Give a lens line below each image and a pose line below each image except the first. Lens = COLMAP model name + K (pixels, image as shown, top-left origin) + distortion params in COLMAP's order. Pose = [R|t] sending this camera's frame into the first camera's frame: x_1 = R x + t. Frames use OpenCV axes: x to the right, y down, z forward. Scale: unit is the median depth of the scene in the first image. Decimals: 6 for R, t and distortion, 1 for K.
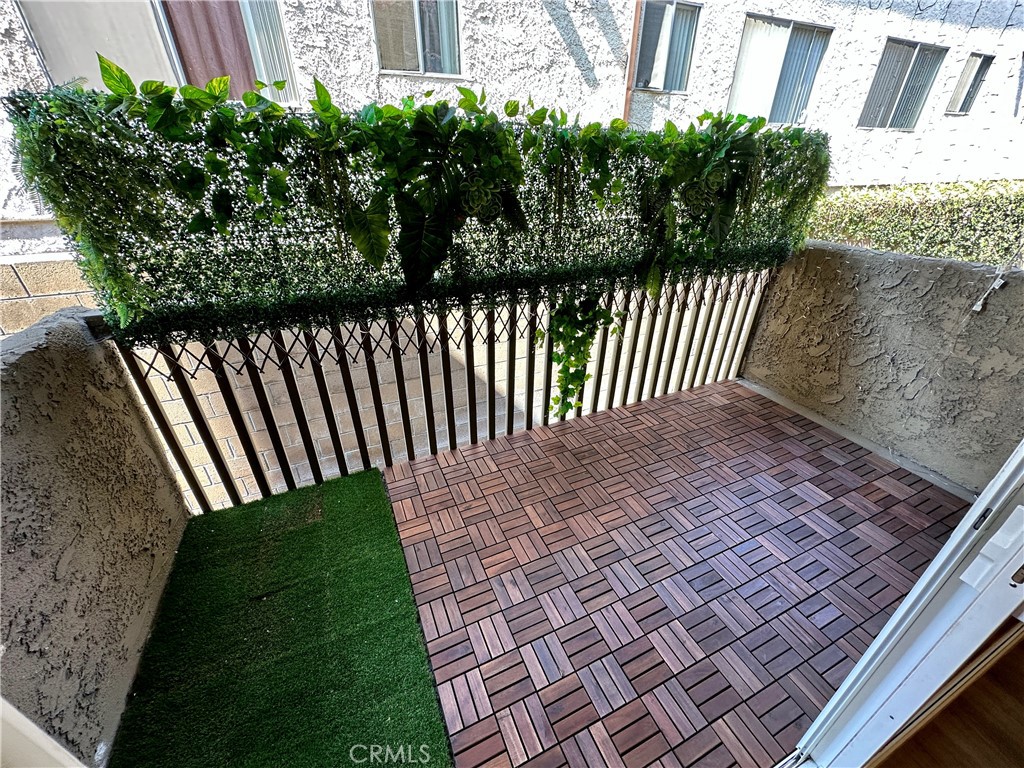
lens RADIAL K [[412.7, 0, 512.0], [0, 412.7, 384.0], [0, 0, 1]] dist [0.001631, 0.000213]
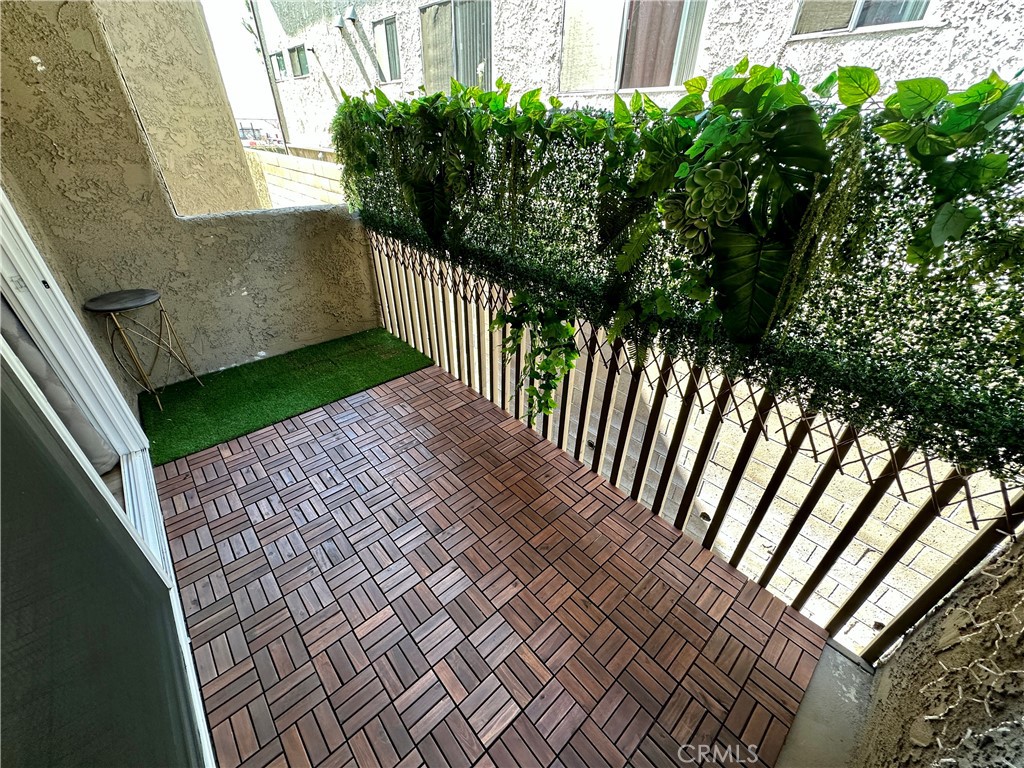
lens RADIAL K [[412.7, 0, 512.0], [0, 412.7, 384.0], [0, 0, 1]] dist [0.001631, 0.000213]
pose [[0.308337, 0.512041, -0.801712, 0.906223], [-0.483777, 0.810057, 0.331311, -0.321758], [0.819078, 0.285695, 0.497484, 0.535770]]
